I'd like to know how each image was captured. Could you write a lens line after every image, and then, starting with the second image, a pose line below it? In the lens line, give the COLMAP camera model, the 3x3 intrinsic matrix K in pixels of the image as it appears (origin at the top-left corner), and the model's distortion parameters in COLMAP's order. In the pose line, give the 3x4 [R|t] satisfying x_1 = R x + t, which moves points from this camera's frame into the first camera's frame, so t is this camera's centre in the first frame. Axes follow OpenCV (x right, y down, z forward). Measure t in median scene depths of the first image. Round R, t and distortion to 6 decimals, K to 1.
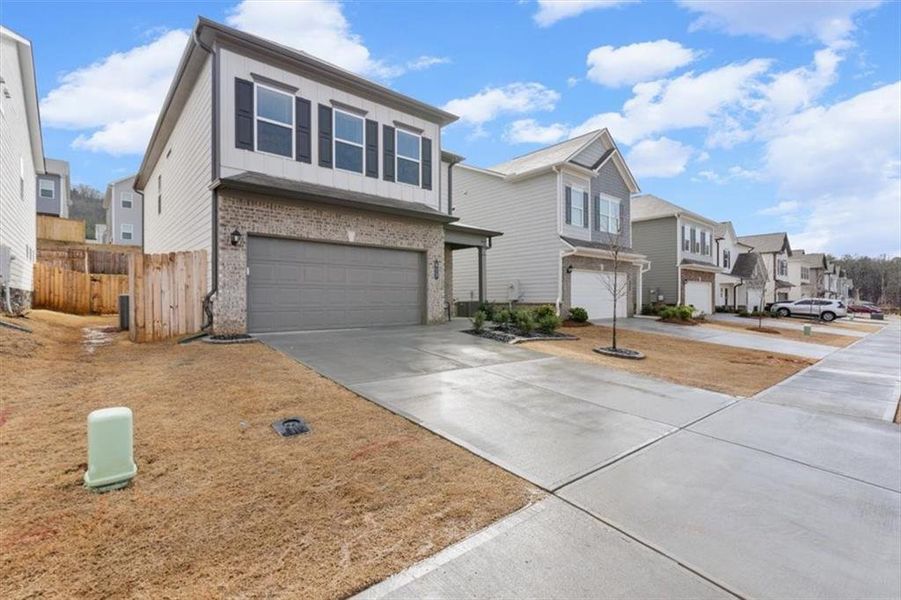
lens RADIAL K [[432.2, 0, 450.5], [0, 432.2, 300.0], [0, 0, 1]] dist [-0.005863, 0.000081]
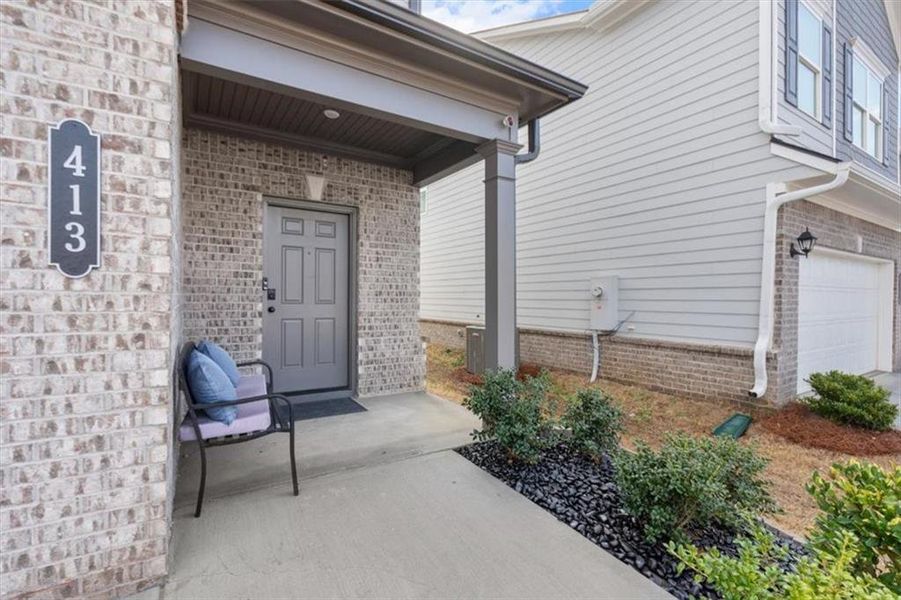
lens RADIAL K [[413.1, 0, 445.4], [0, 413.1, 296.3], [0, 0, 1]] dist [-0.003891, 0.000538]
pose [[0.985691, 0.012527, -0.168095, 0.124594], [-0.012200, 0.999921, 0.002979, -0.052206], [0.168119, -0.000885, 0.985766, 1.111142]]
